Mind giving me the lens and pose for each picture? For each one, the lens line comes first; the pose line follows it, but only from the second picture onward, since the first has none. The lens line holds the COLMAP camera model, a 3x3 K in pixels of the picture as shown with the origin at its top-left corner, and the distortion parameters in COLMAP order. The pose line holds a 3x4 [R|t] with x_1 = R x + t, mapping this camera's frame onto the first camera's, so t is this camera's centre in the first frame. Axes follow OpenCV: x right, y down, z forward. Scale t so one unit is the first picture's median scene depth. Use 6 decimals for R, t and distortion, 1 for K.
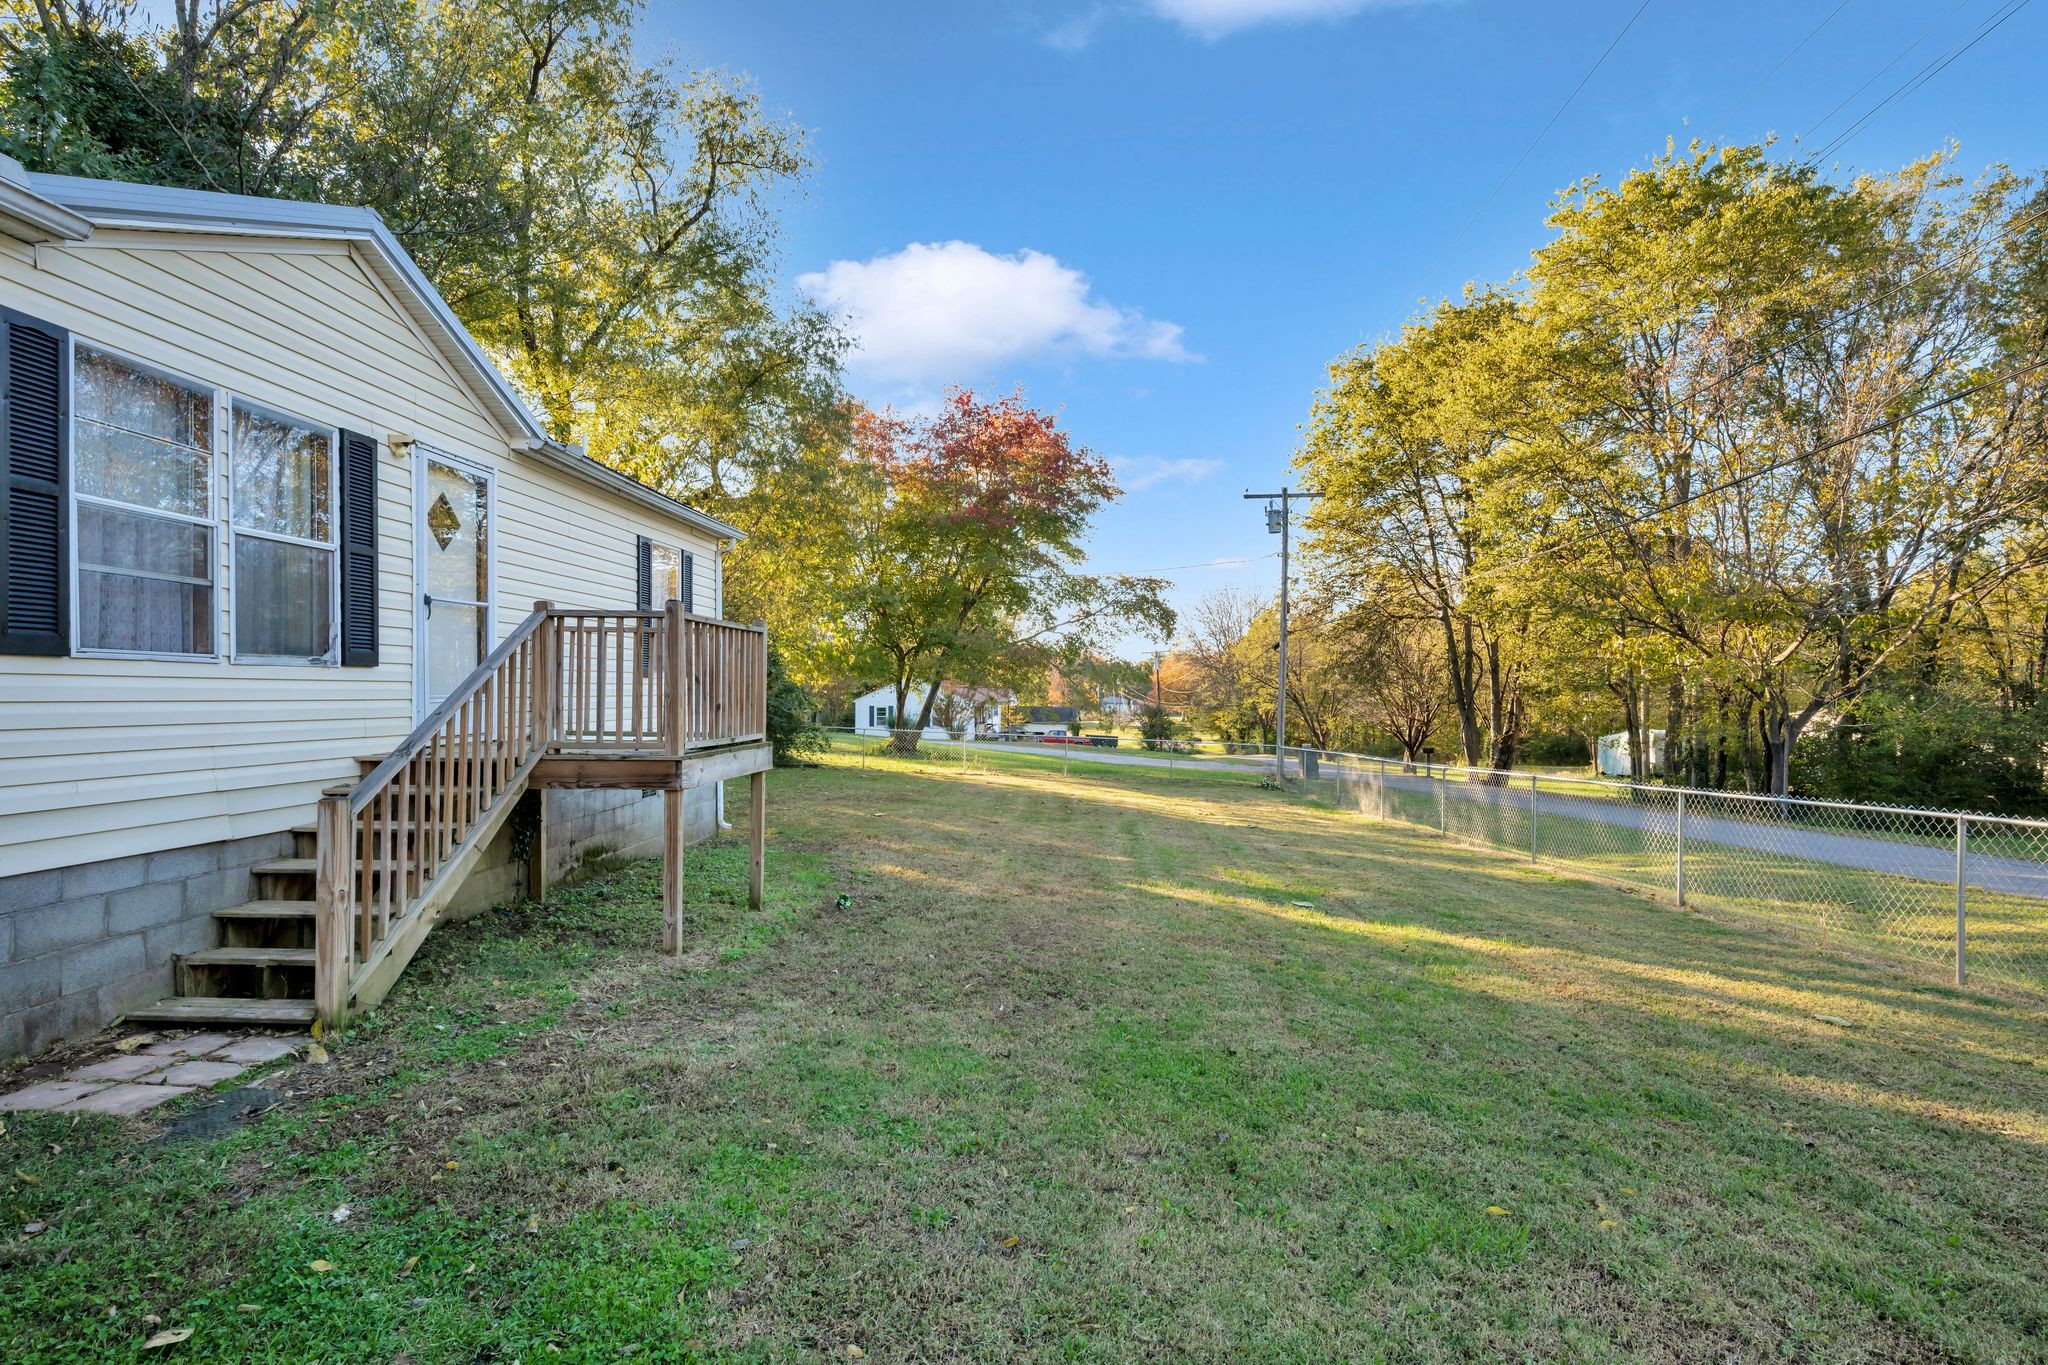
lens RADIAL K [[1047.4, 0, 1024.0], [0, 1047.4, 682.5], [0, 0, 1]] dist [-0.000930, 0.000224]
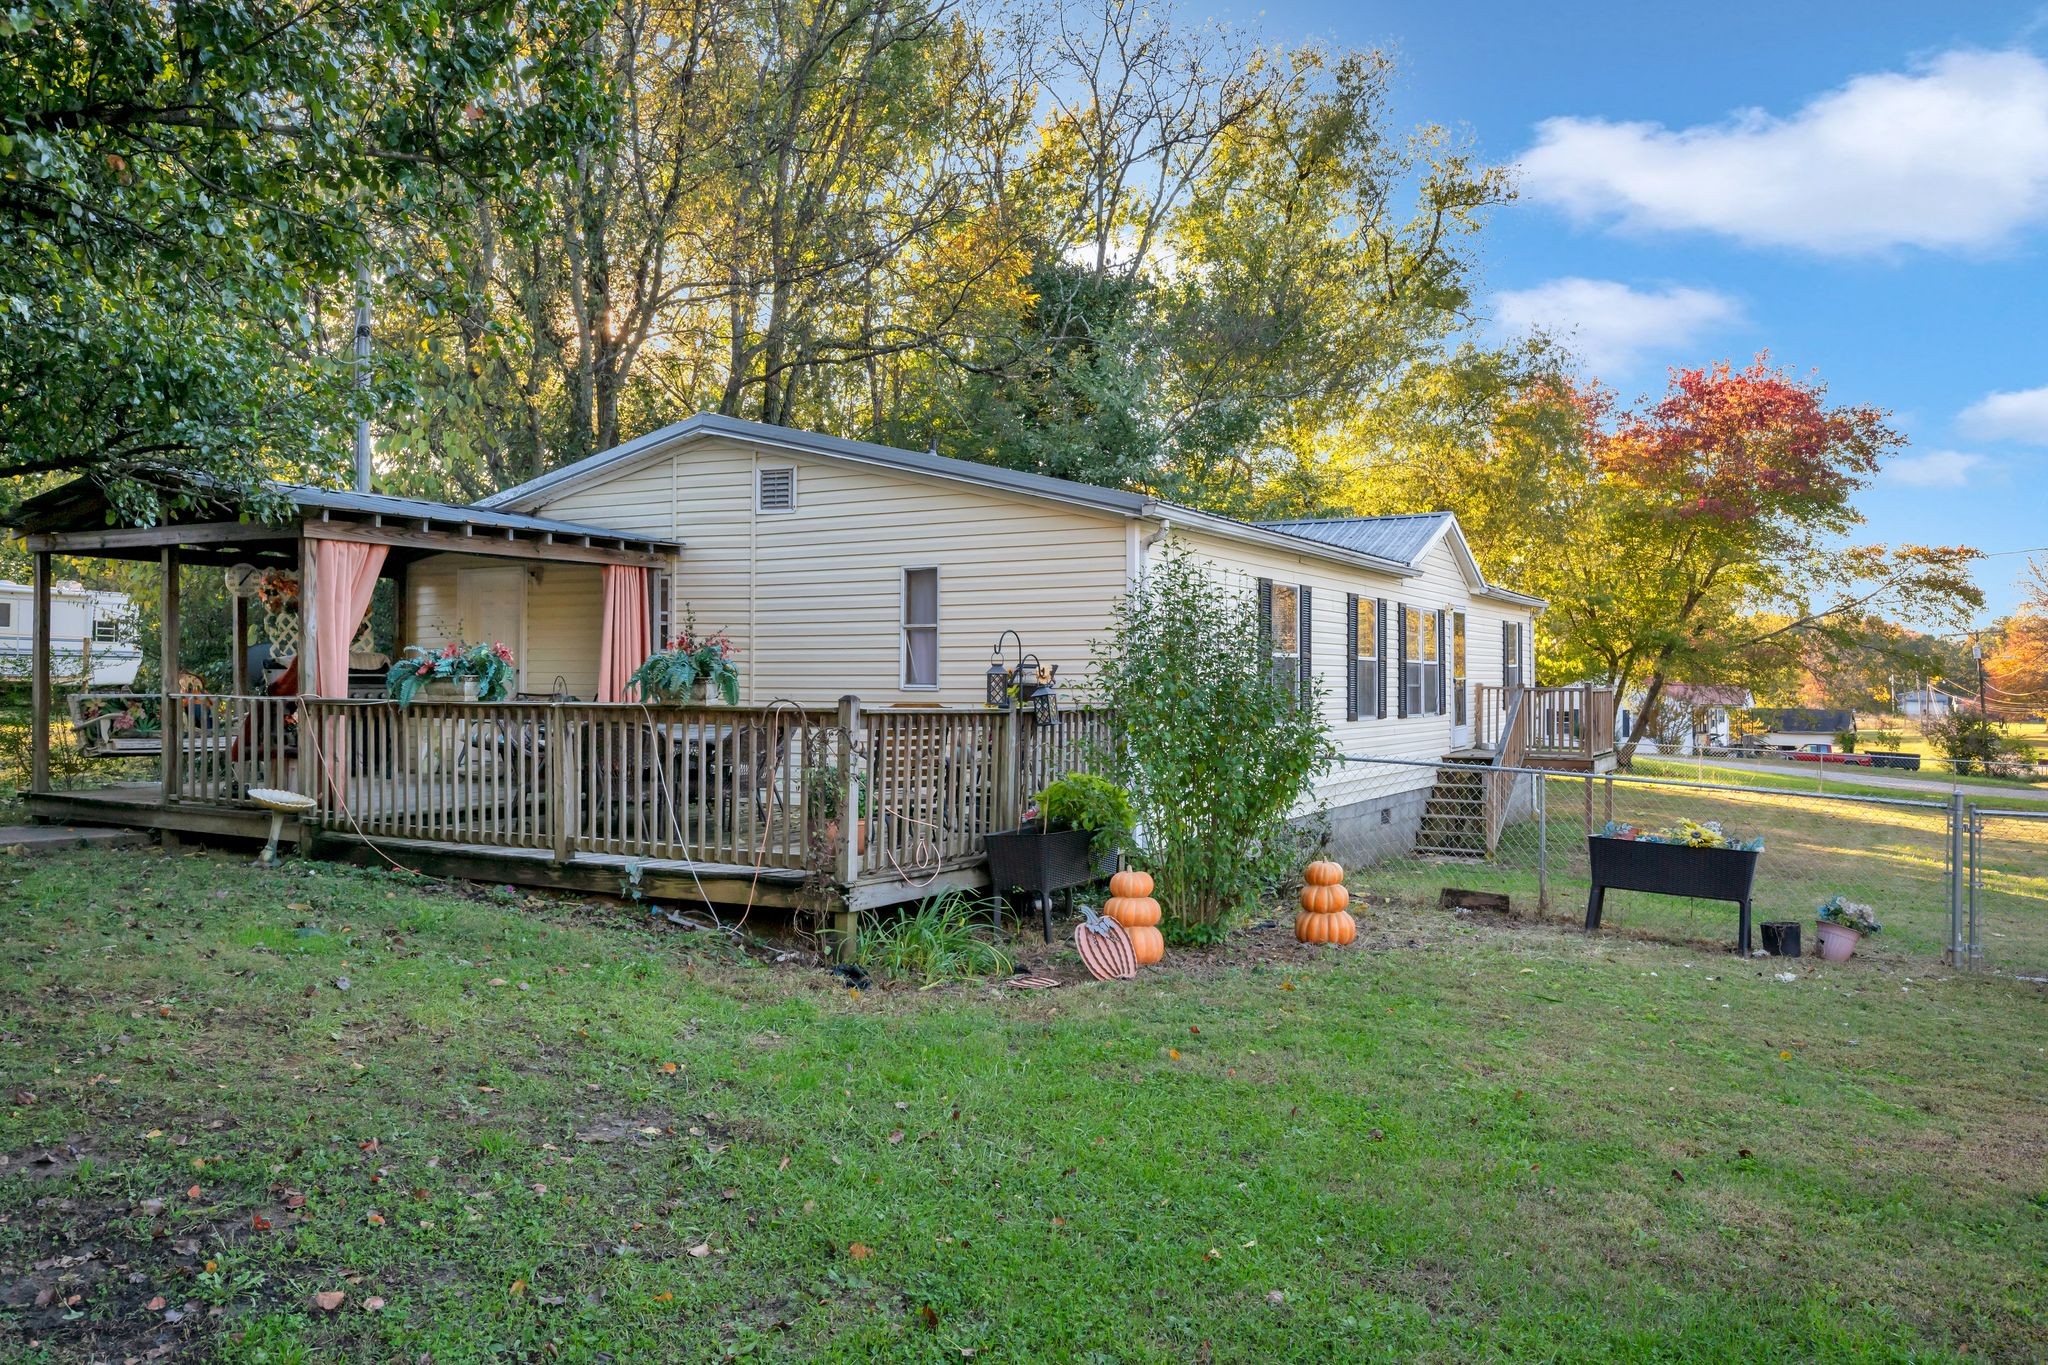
lens RADIAL K [[1485.0, 0, 1024.0], [0, 1485.0, 682.5], [0, 0, 1]] dist [-0.006795, -0.001493]
pose [[0.895450, -0.003215, -0.445150, -0.009098], [0.007232, 0.999947, 0.007327, -0.034424], [0.445103, -0.009780, 0.895426, -0.663482]]
